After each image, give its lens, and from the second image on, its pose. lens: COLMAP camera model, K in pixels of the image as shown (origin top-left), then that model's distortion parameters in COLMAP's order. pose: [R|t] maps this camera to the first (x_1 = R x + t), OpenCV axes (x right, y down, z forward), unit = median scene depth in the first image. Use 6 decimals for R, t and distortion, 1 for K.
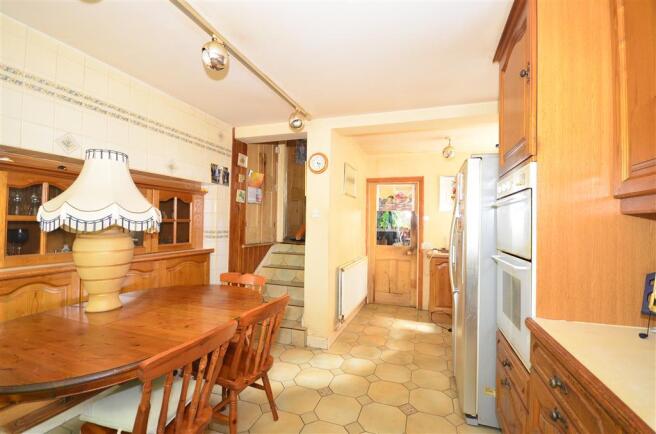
lens RADIAL K [[285.9, 0, 334.6], [0, 285.9, 218.4], [0, 0, 1]] dist [0.001750, -0.000276]
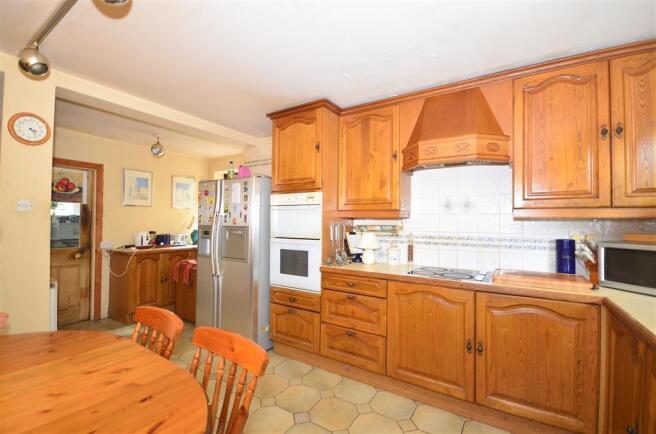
lens RADIAL K [[285.9, 0, 334.8], [0, 285.9, 217.8], [0, 0, 1]] dist [0.001750, -0.000276]
pose [[0.245958, 0.002140, 0.969278, -0.452761], [-0.022580, 0.999739, 0.003523, -0.006543], [-0.969018, -0.022753, 0.245942, 0.137797]]
